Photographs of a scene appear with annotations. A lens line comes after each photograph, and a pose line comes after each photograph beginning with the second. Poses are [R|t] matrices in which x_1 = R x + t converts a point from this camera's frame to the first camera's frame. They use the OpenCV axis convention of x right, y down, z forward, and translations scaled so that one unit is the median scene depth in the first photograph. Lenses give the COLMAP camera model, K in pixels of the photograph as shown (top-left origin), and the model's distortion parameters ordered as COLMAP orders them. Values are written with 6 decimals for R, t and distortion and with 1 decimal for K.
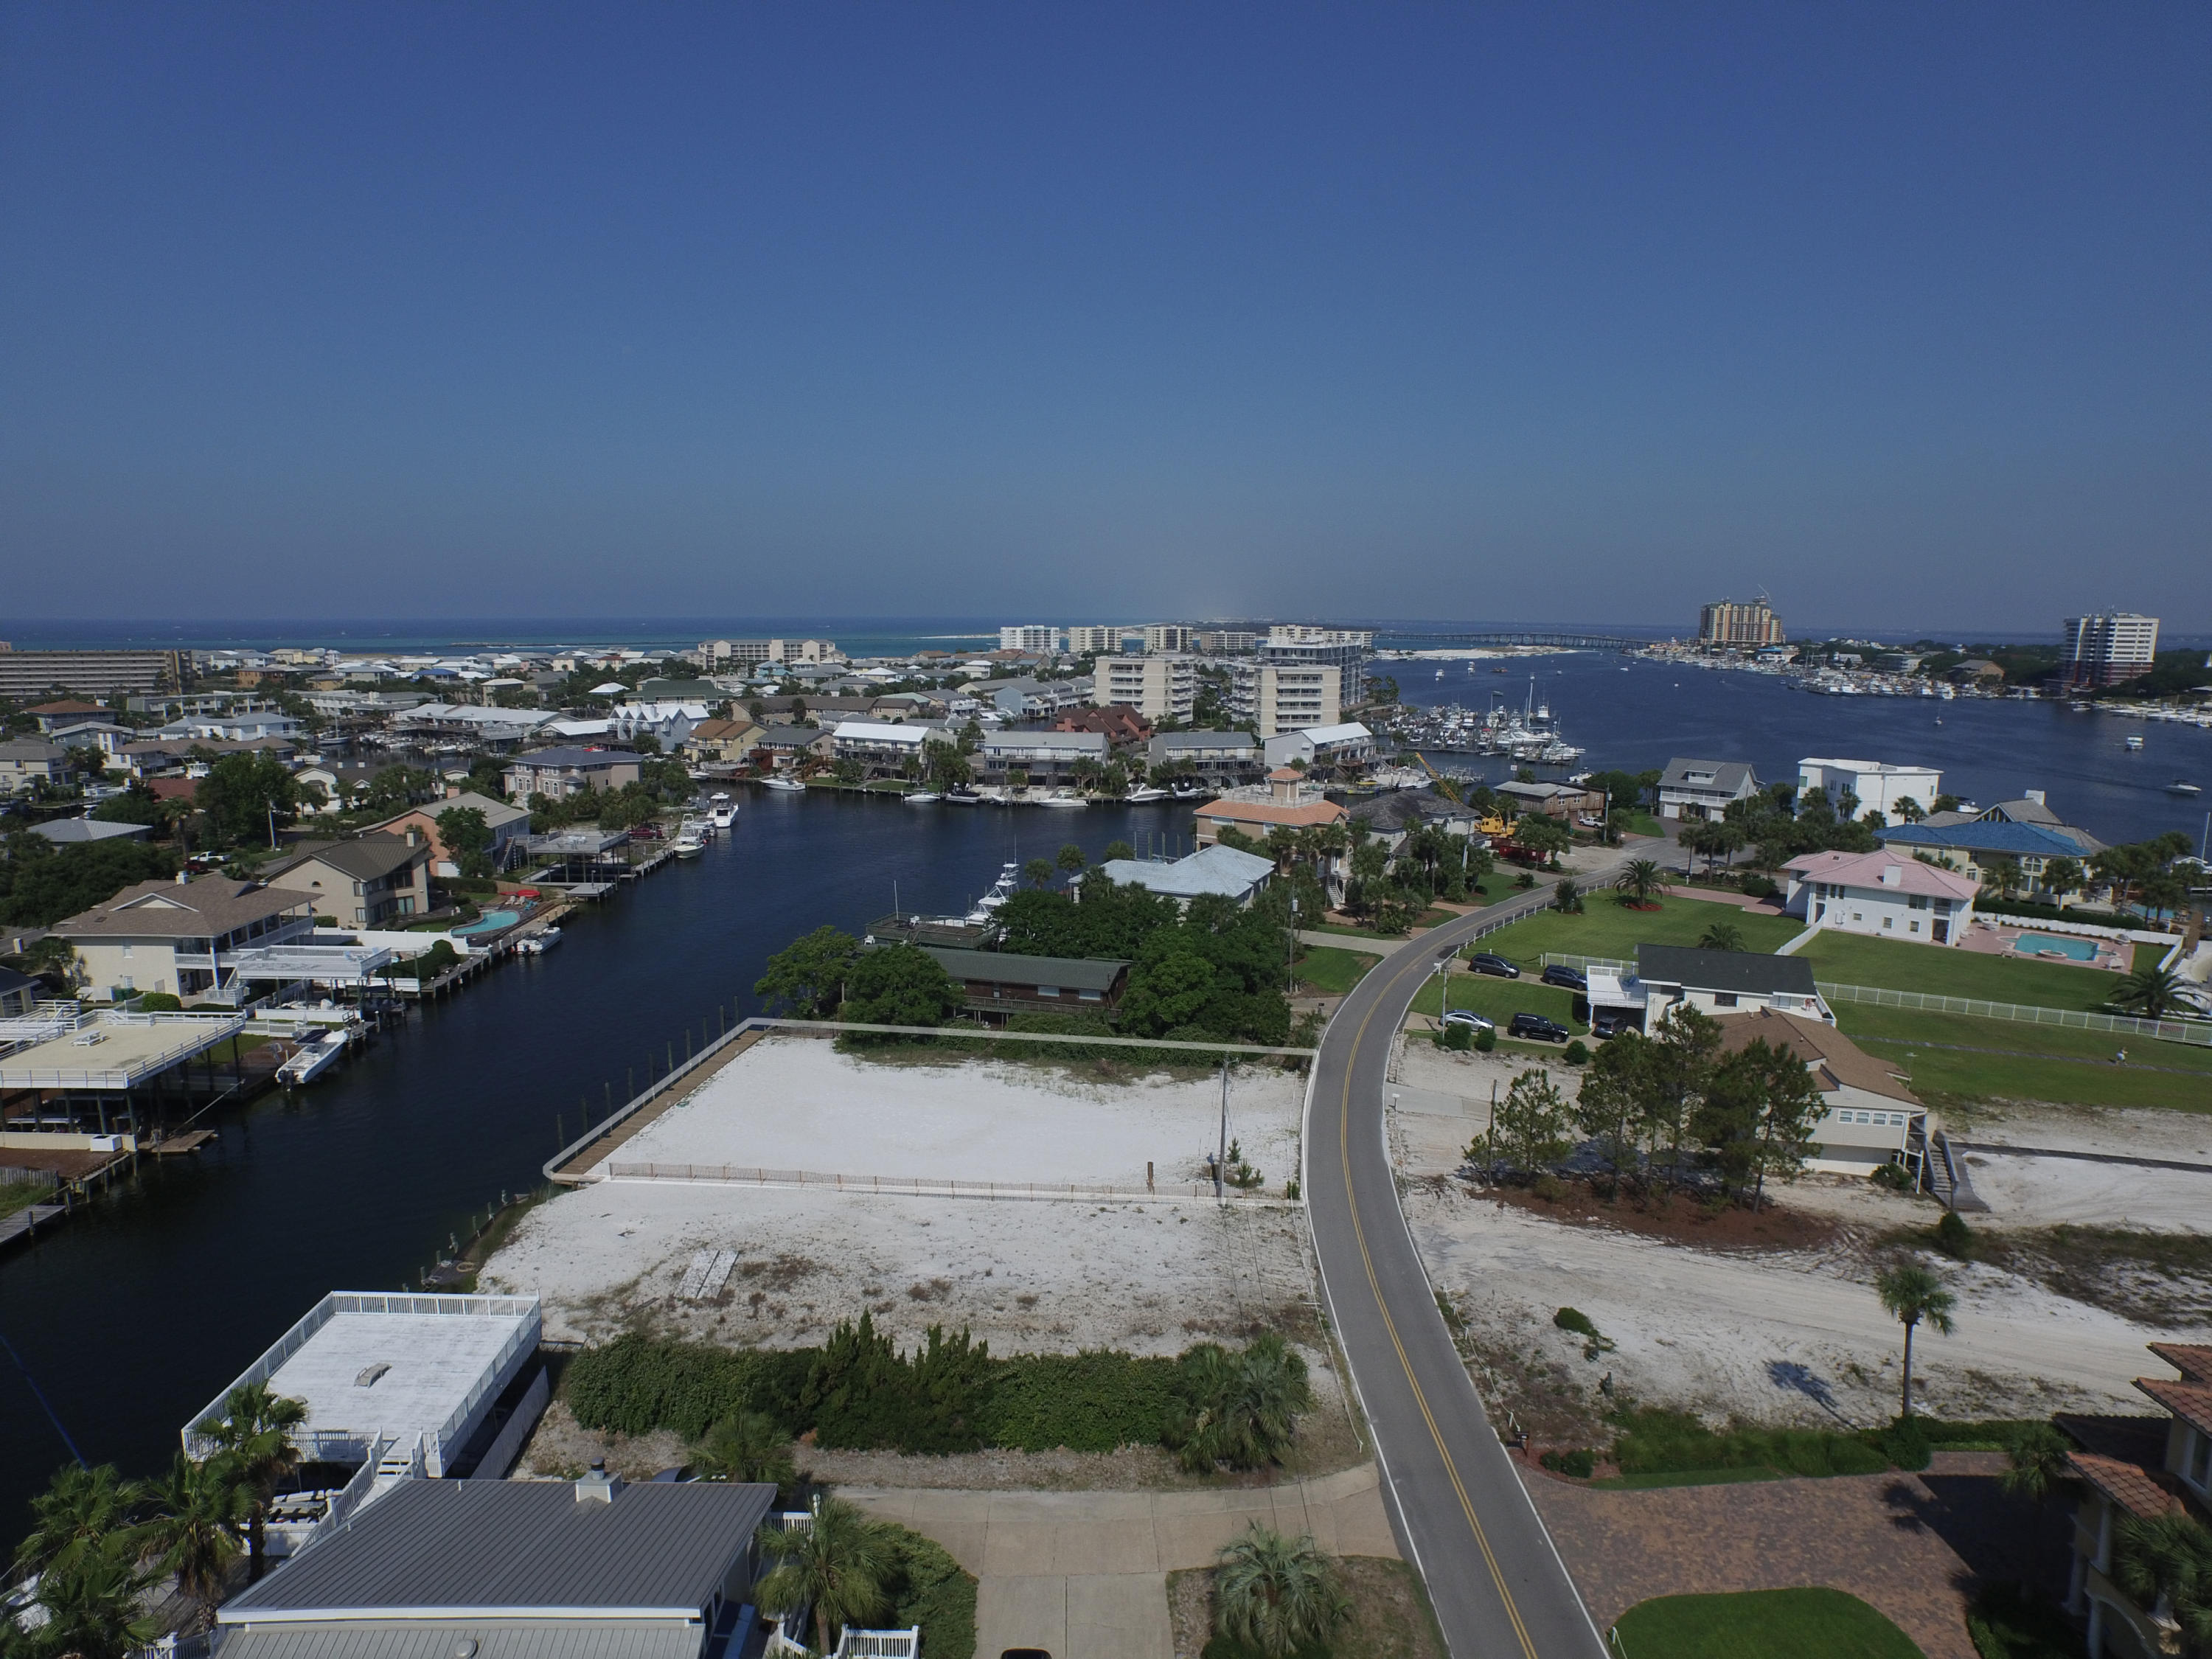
lens RADIAL K [[1272.5, 0, 1106.0], [0, 1272.5, 829.5], [0, 0, 1]] dist [-0.126227, 0.093301]
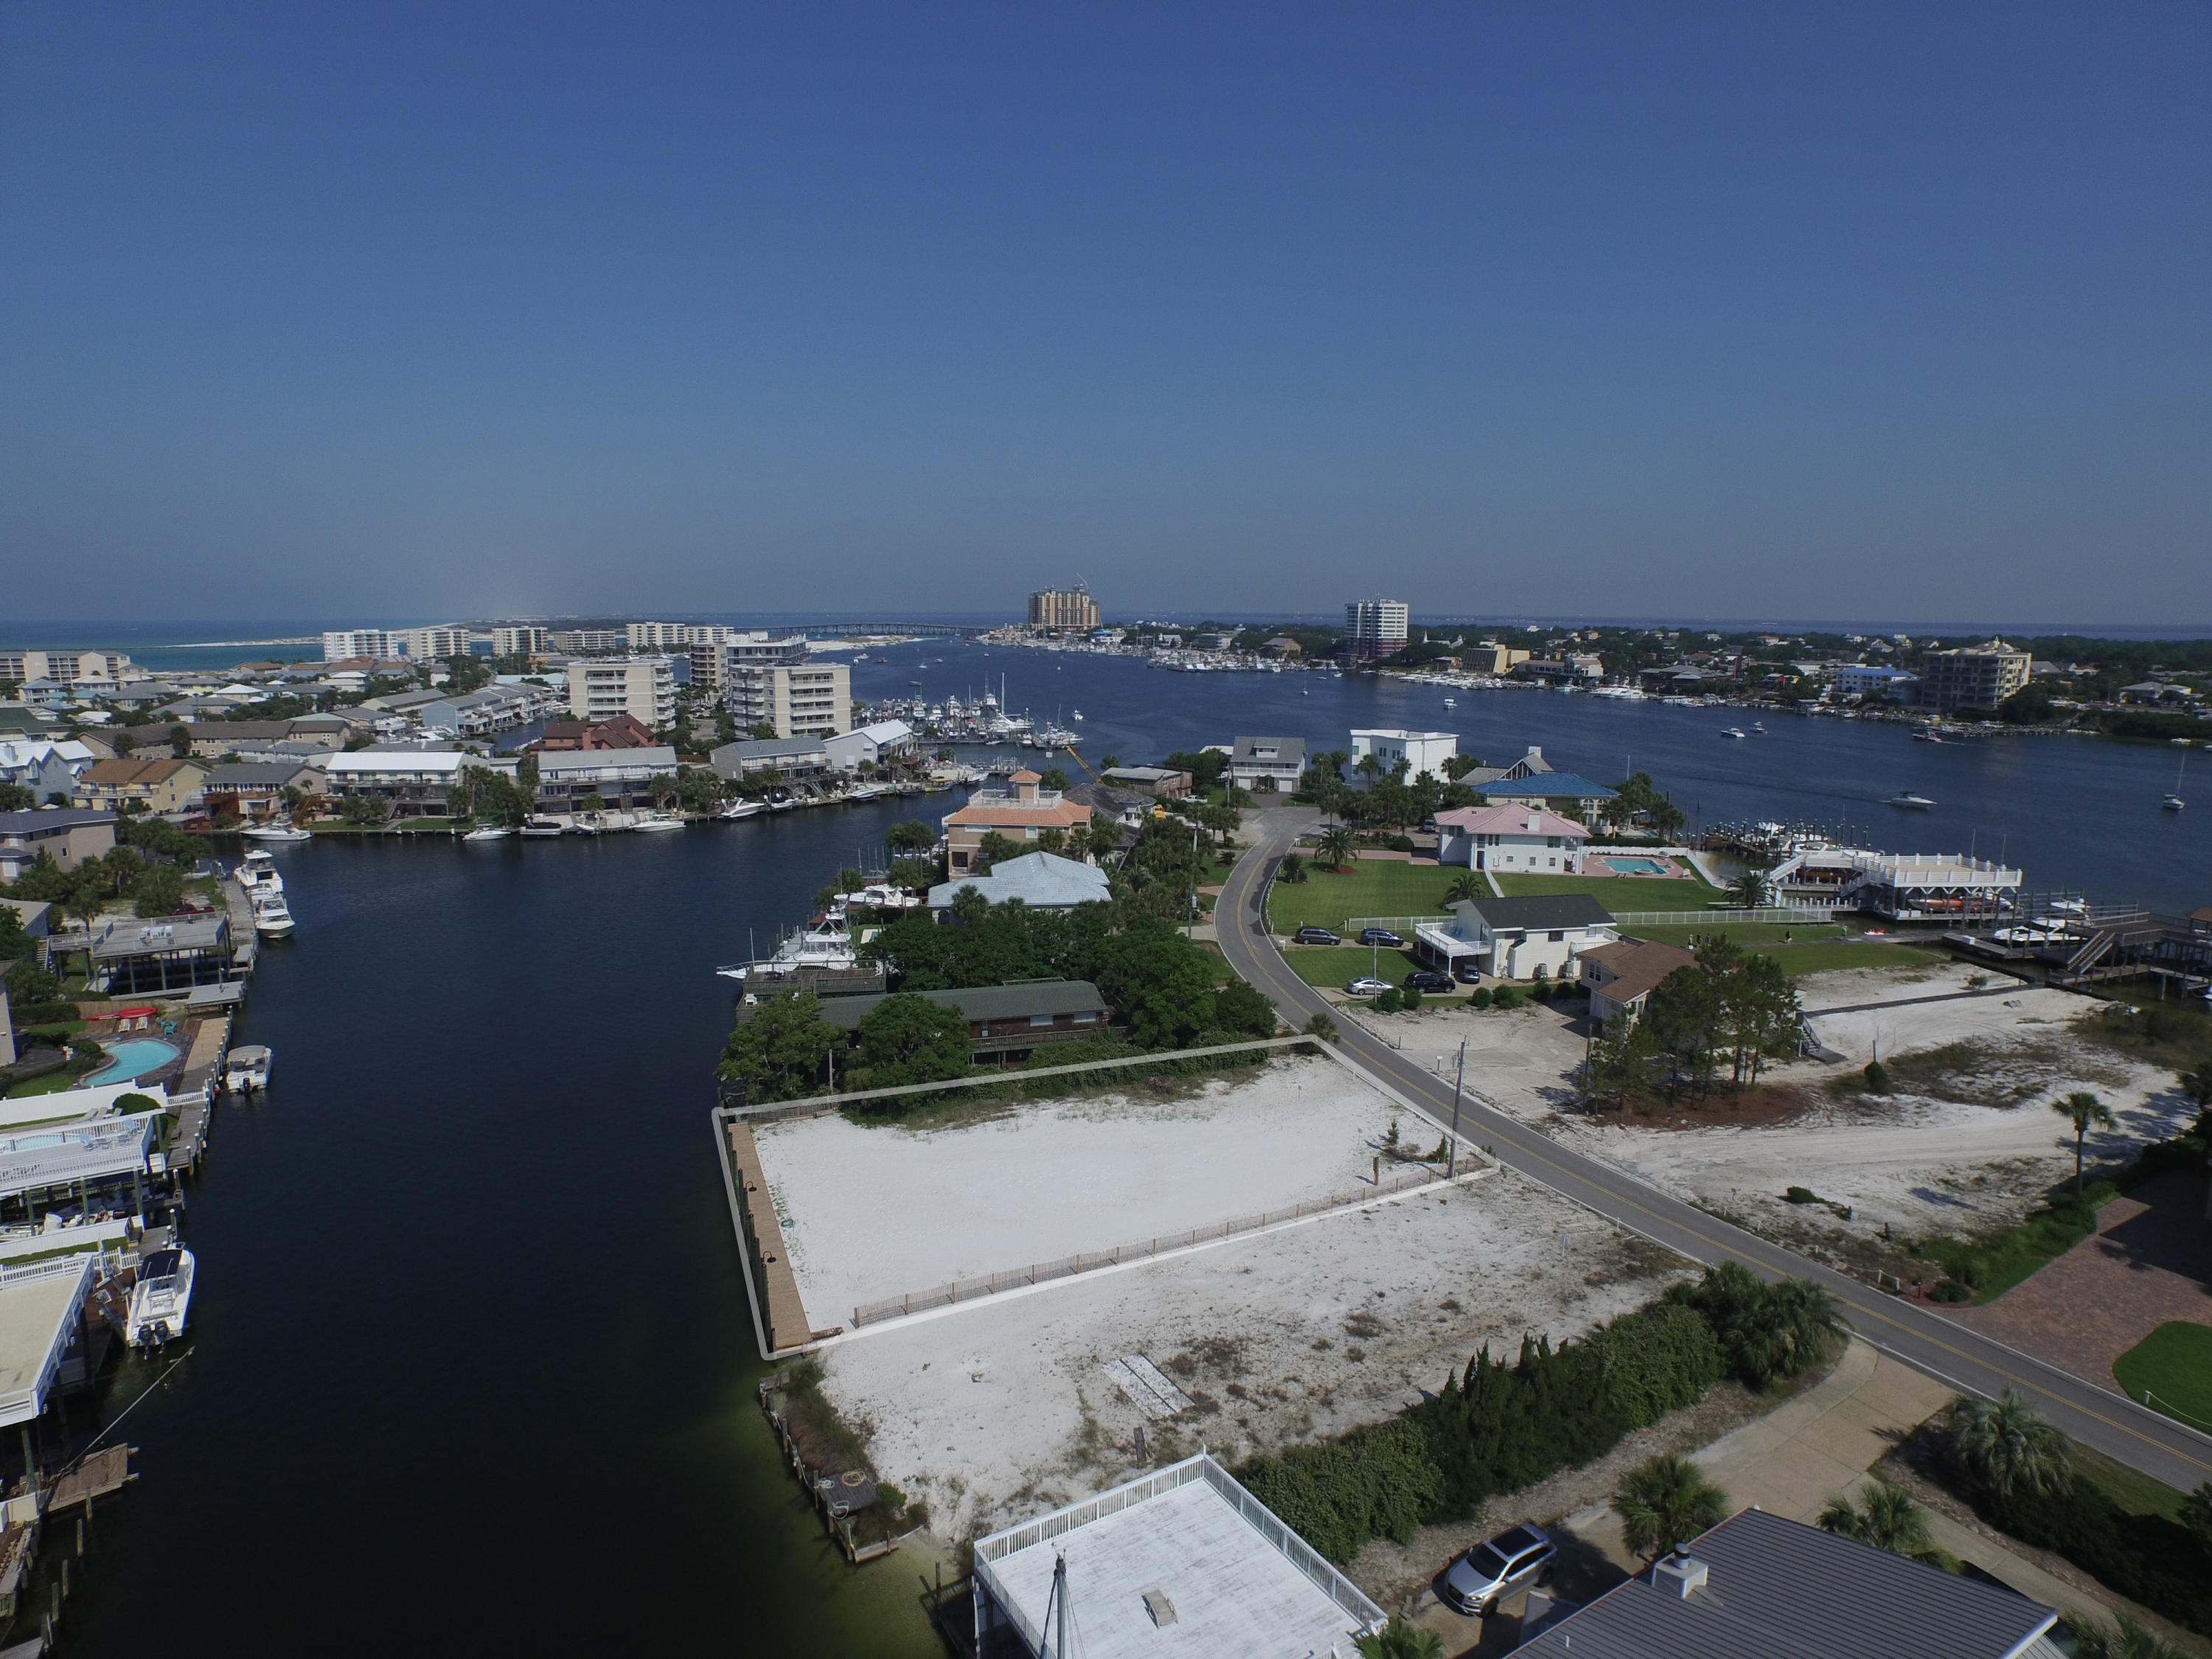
lens RADIAL K [[1272.5, 0, 1106.0], [0, 1272.5, 829.5], [0, 0, 1]] dist [-0.126227, 0.093301]
pose [[0.867742, -0.090104, 0.488779, -0.239857], [0.087061, 0.995781, 0.029006, -0.020331], [-0.489330, 0.017384, 0.871925, 0.076458]]
